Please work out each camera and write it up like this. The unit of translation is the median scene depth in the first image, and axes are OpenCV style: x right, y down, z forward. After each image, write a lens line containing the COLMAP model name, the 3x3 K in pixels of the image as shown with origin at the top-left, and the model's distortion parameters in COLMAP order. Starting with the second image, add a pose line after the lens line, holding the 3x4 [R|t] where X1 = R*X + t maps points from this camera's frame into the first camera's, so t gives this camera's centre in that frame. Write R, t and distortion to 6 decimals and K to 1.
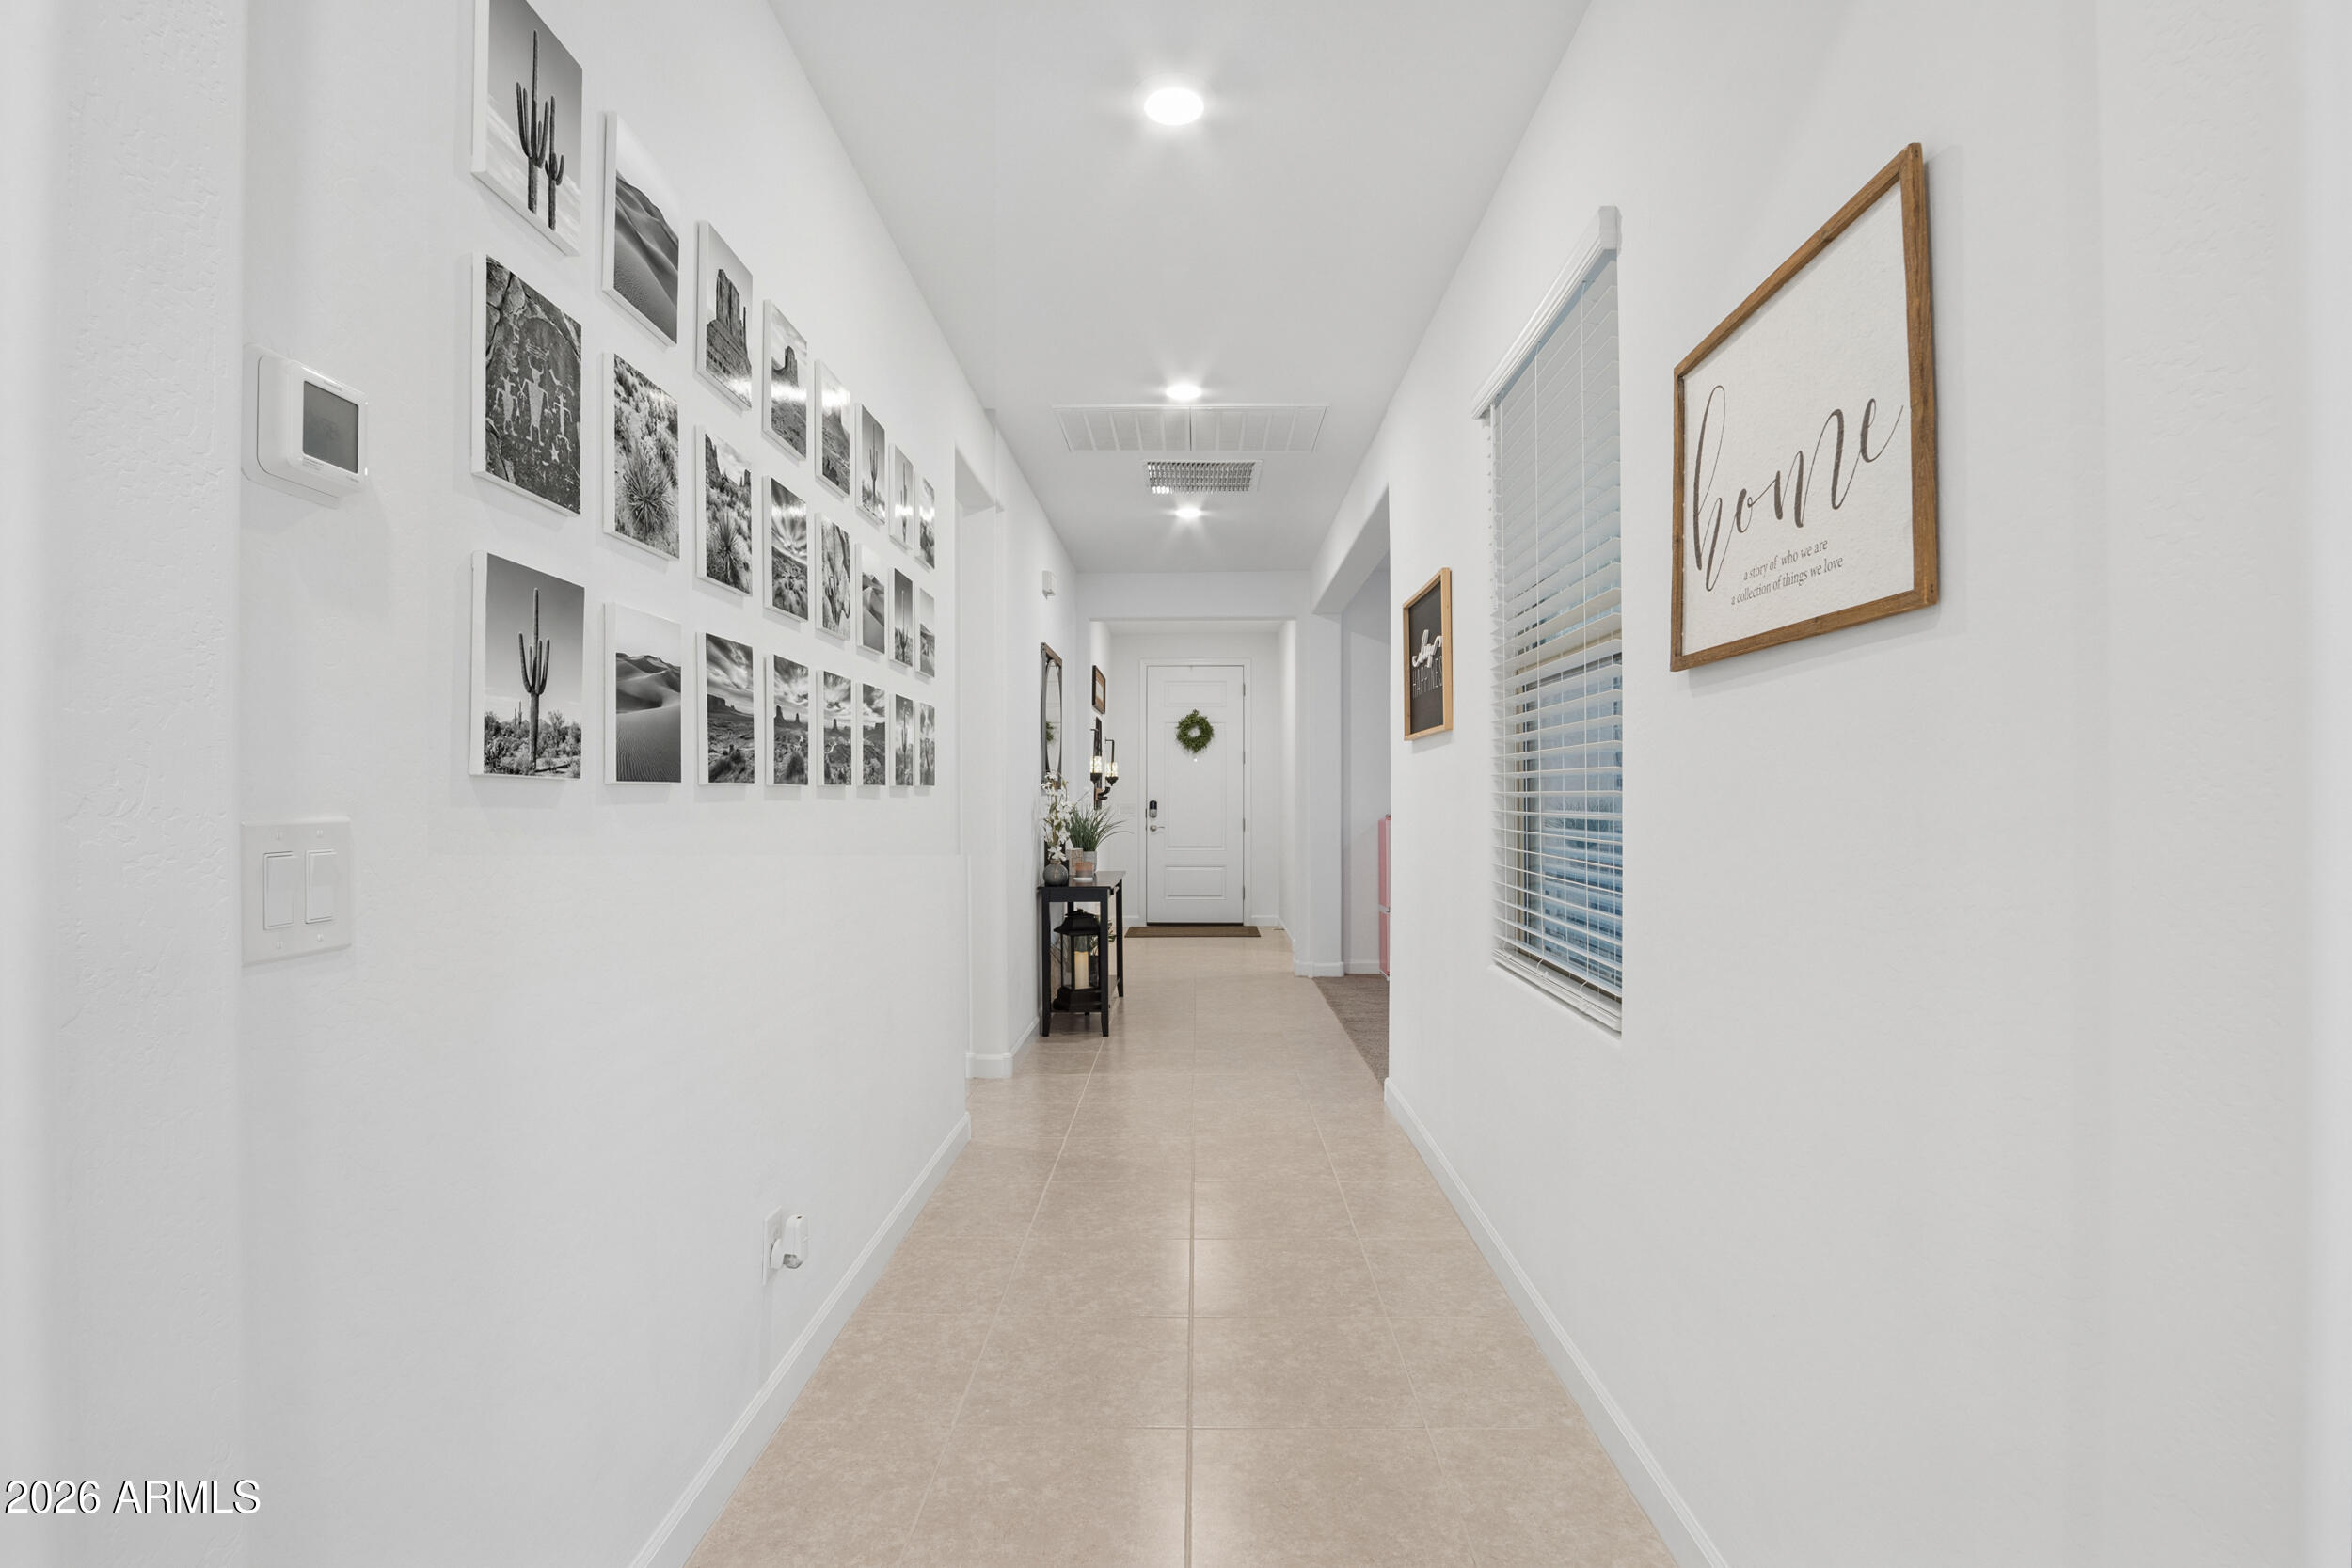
lens RADIAL K [[1105.7, 0, 1155.0], [0, 1105.7, 772.9], [0, 0, 1]] dist [-0.037779, 0.007235]
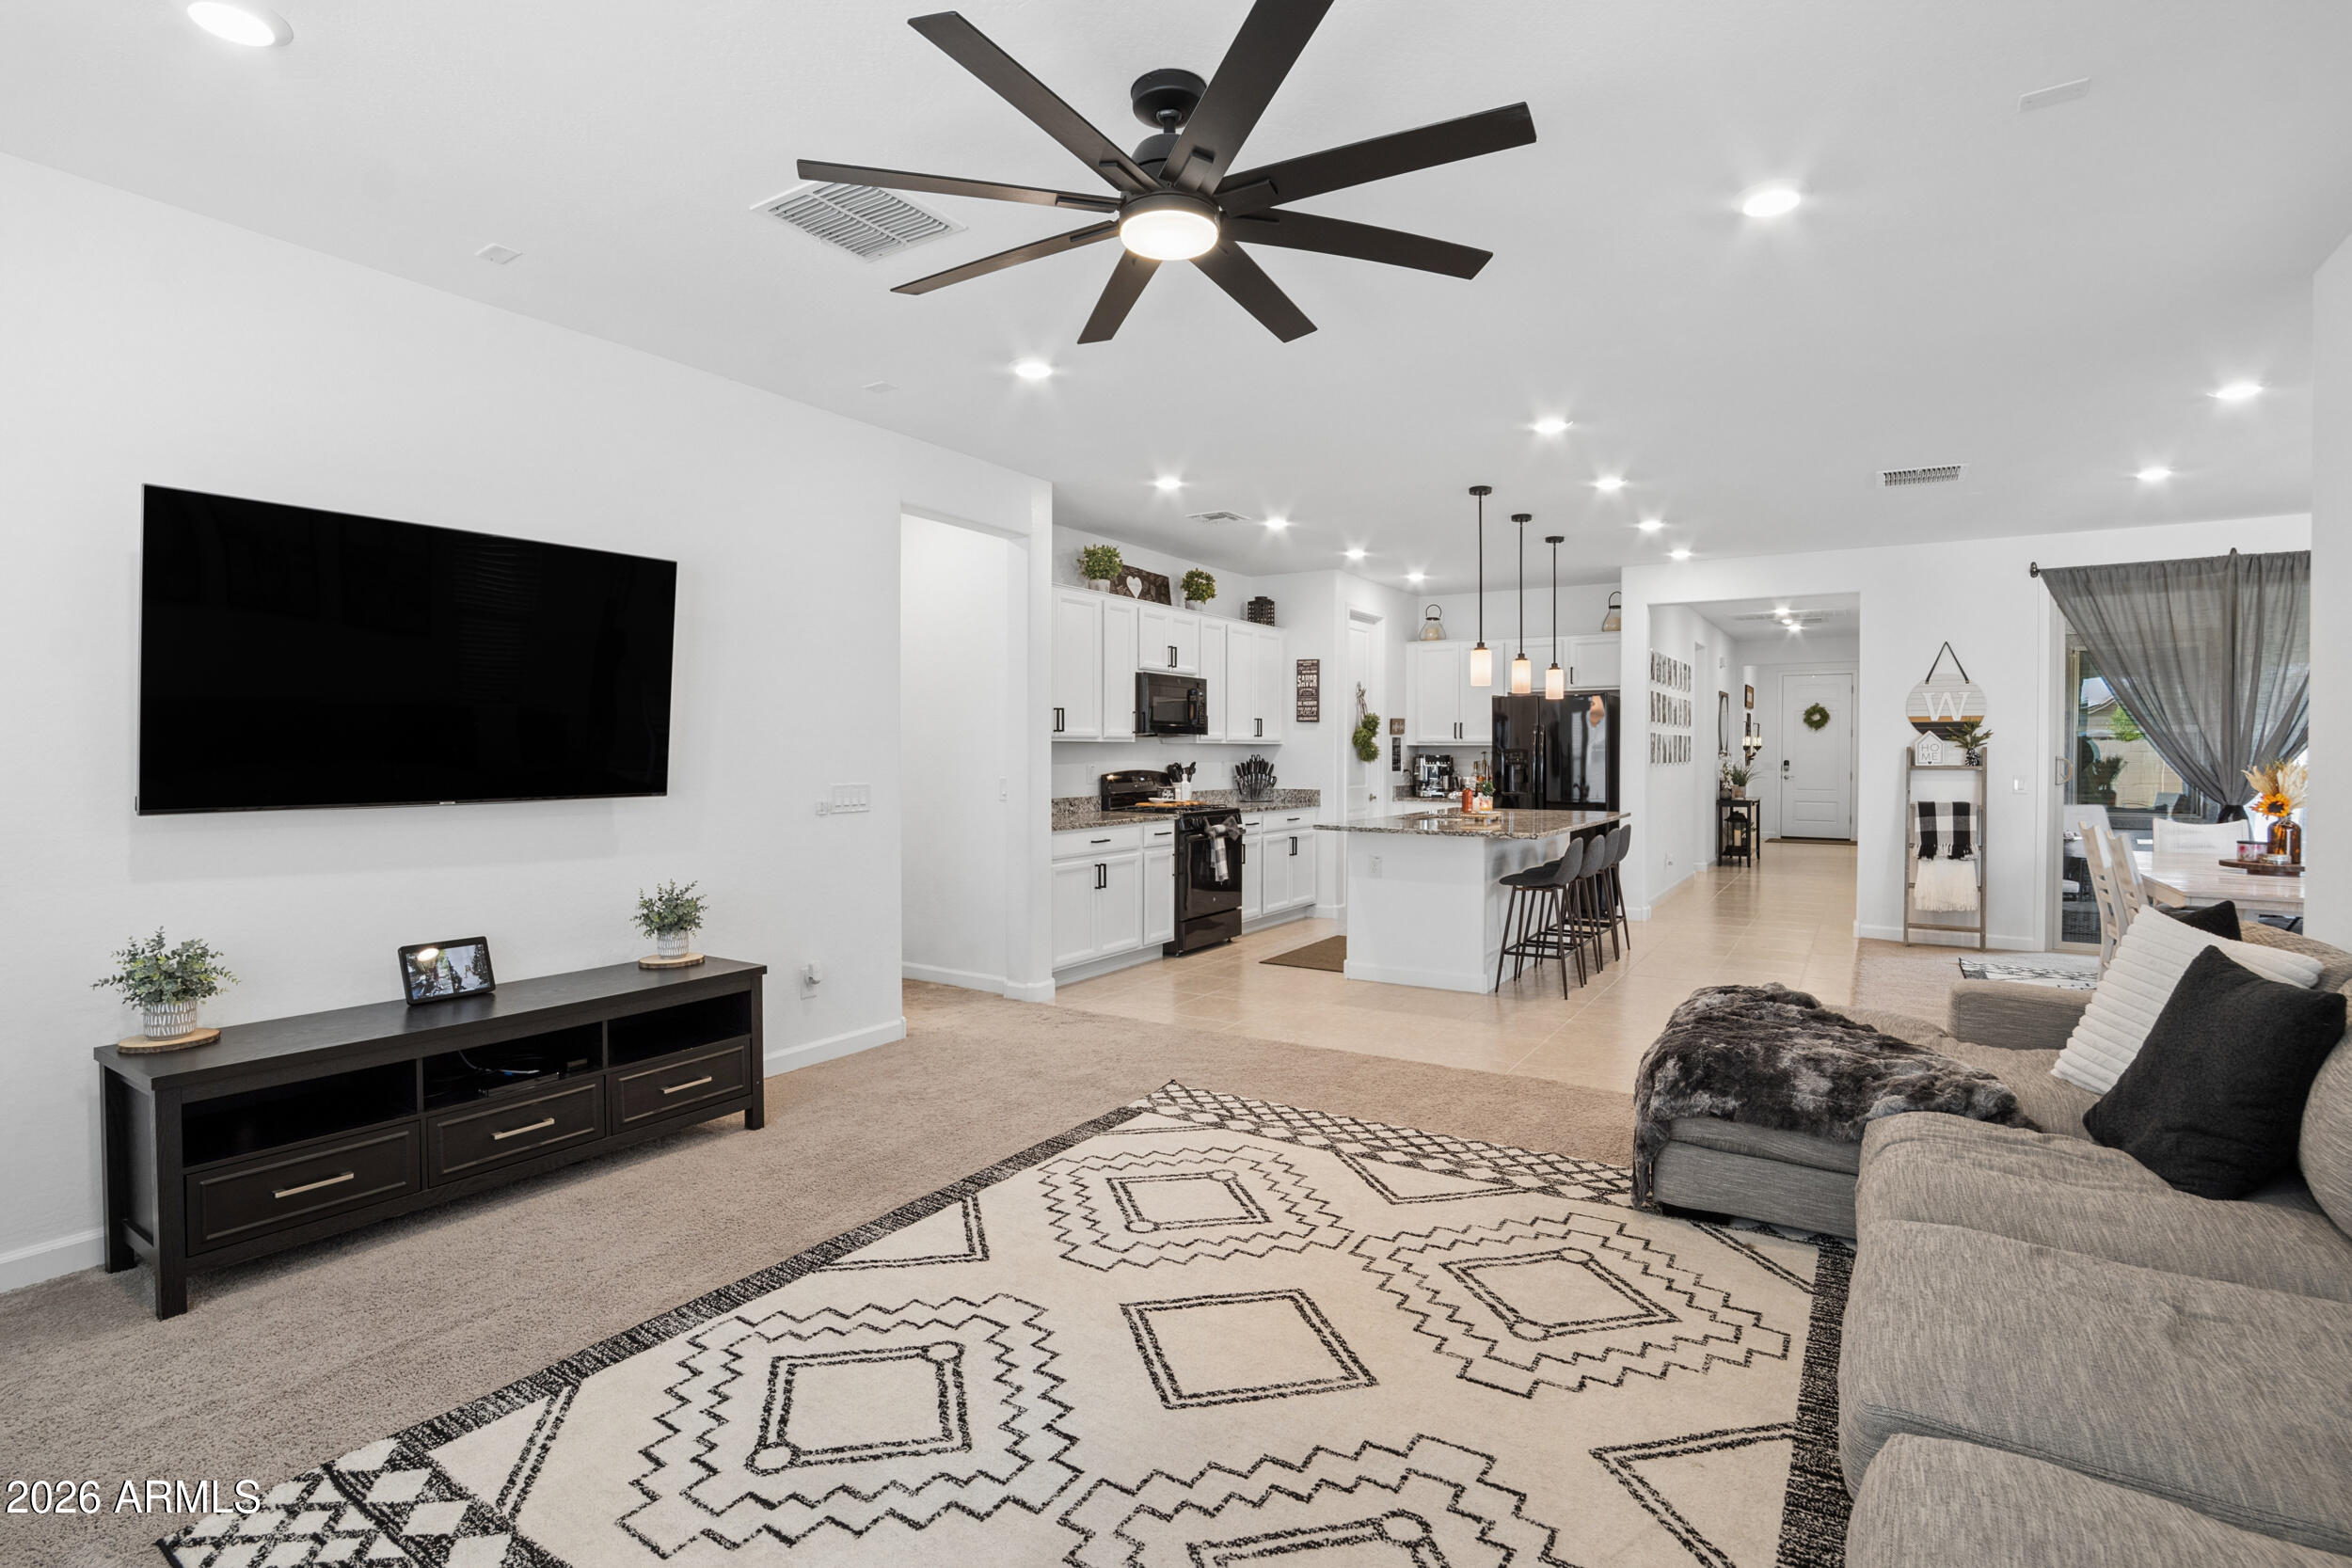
lens RADIAL K [[1105.7, 0, 1168.2], [0, 1105.7, 767.9], [0, 0, 1]] dist [-0.037779, 0.007235]
pose [[0.857075, 0.013306, -0.515019, 0.080796], [0.007521, 0.999237, 0.038332, -0.053674], [0.515136, -0.036727, 0.856321, -1.414088]]
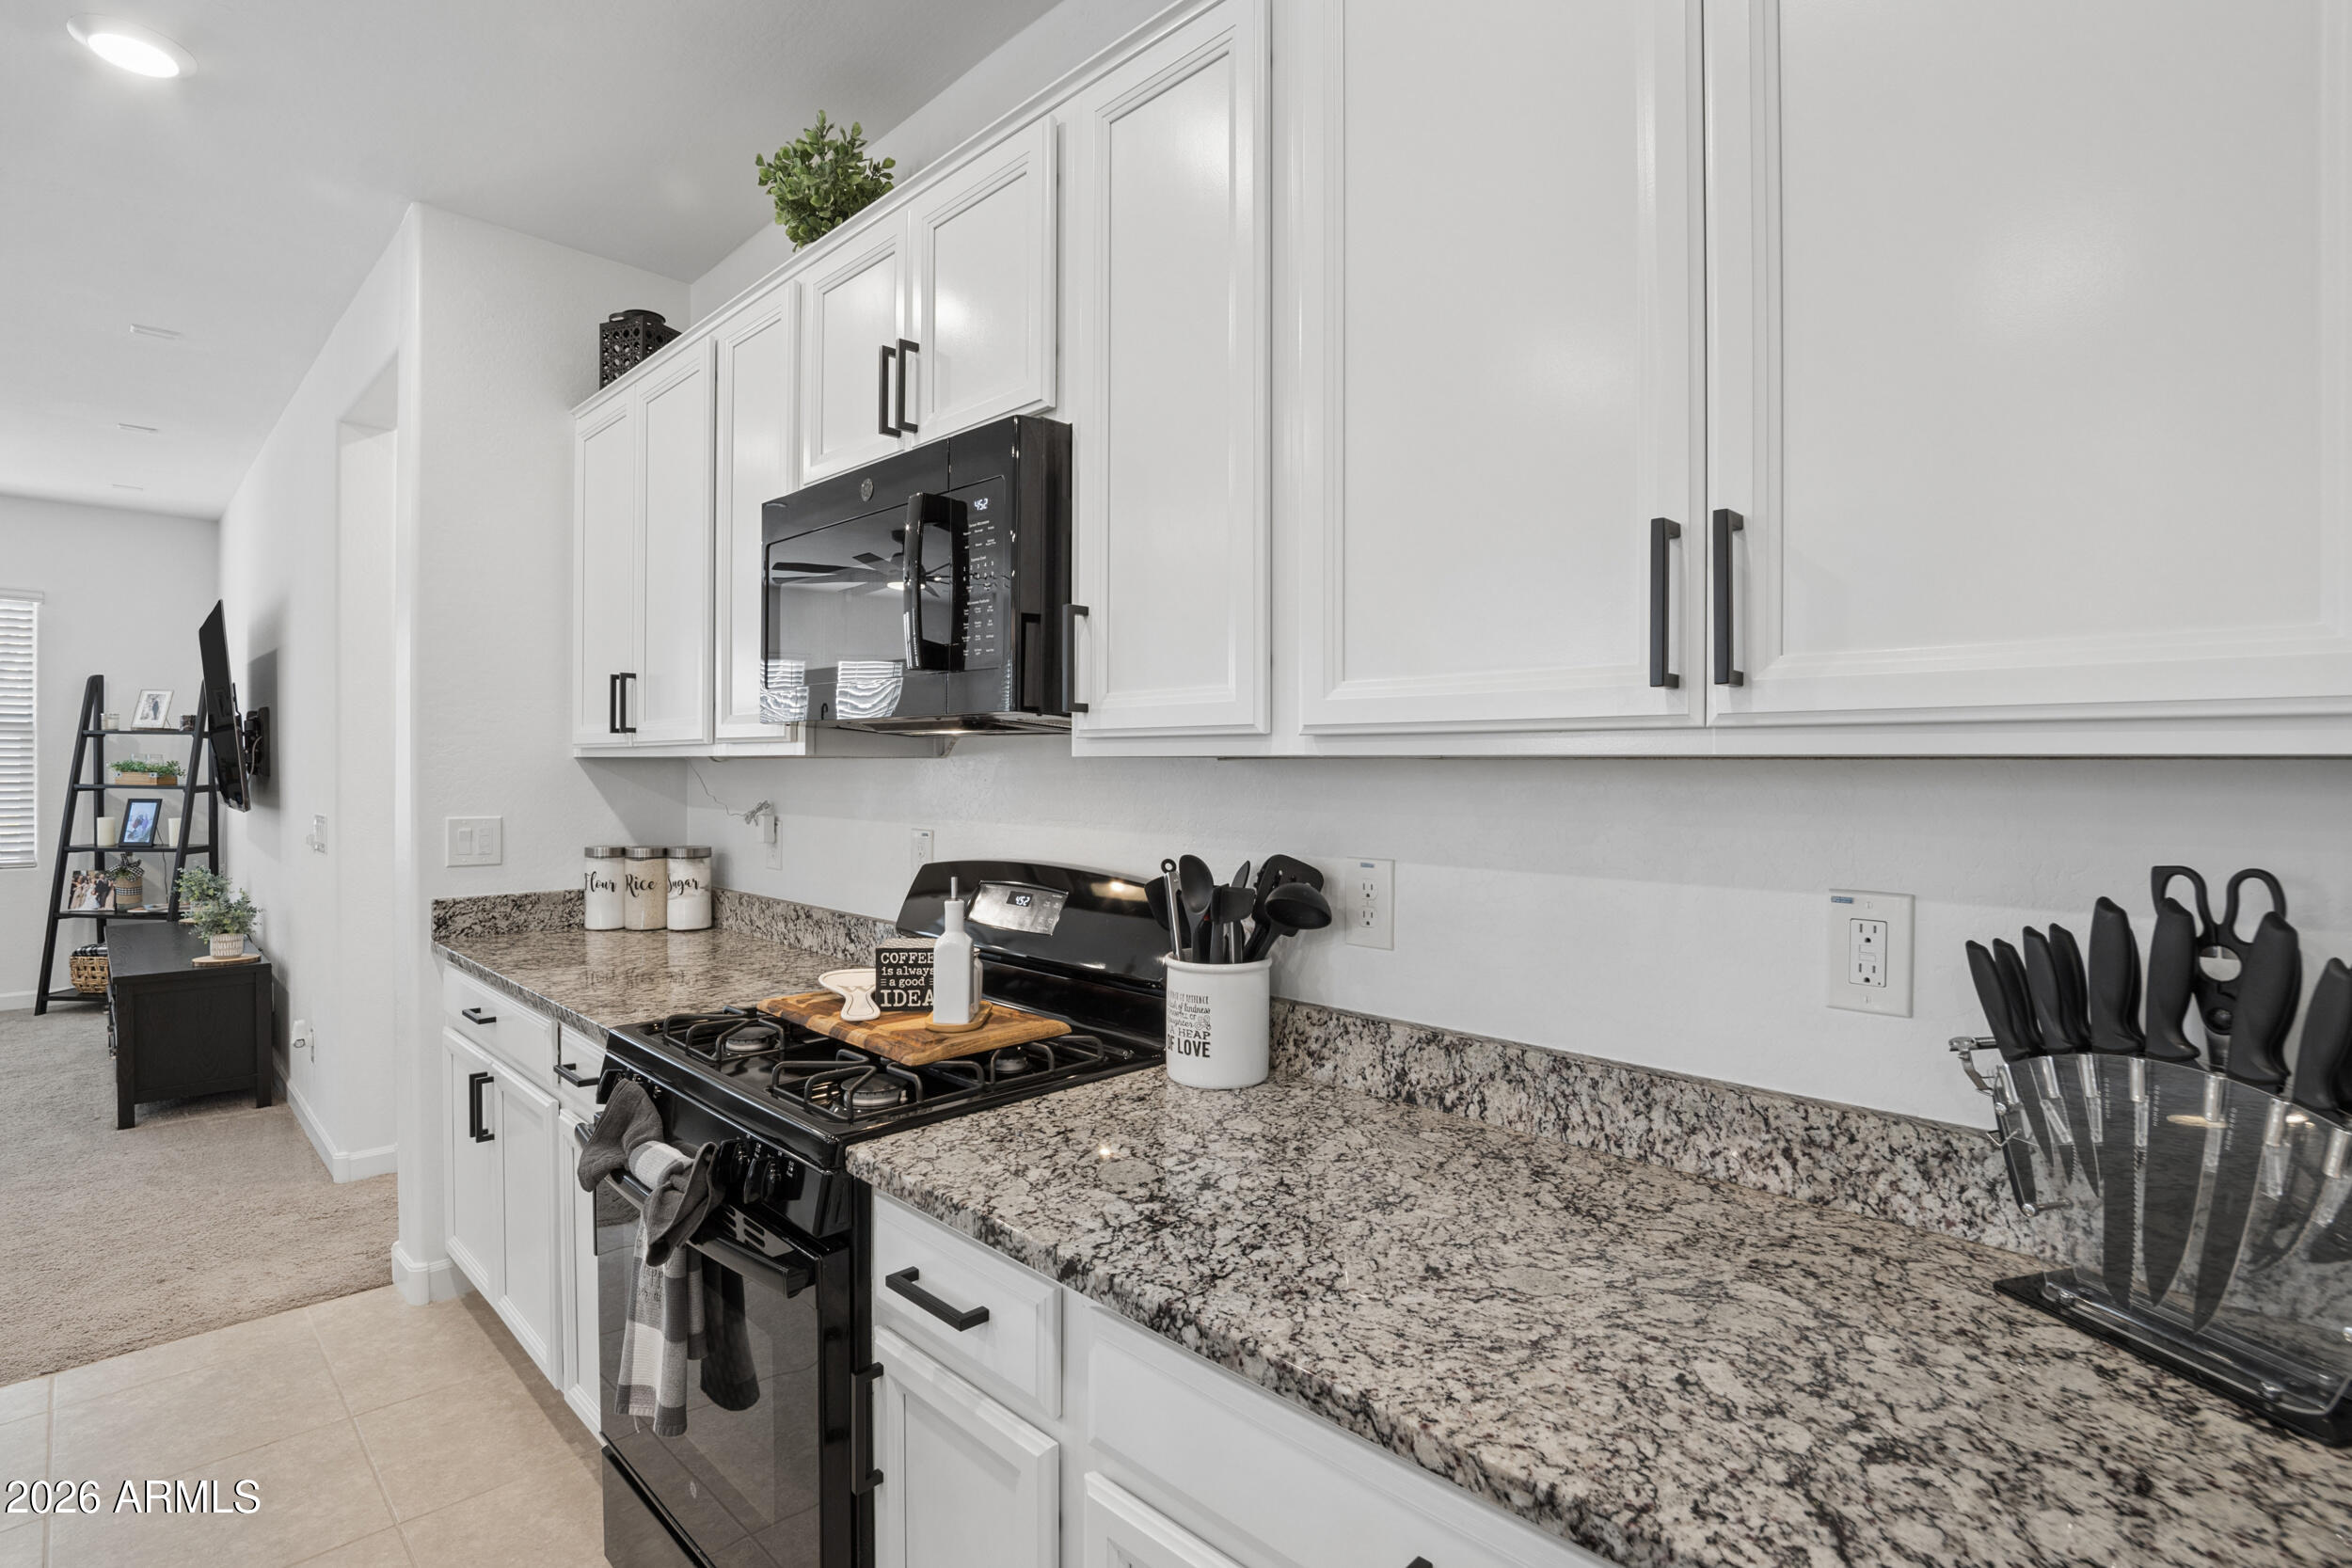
lens RADIAL K [[1105.7, 0, 1180.2], [0, 1105.7, 777.2], [0, 0, 1]] dist [-0.037779, 0.007235]
pose [[-0.669092, 0.011196, -0.743096, -0.396297], [0.016642, 0.999862, 0.000080, -0.026922], [0.742994, -0.012313, -0.669185, -0.080202]]
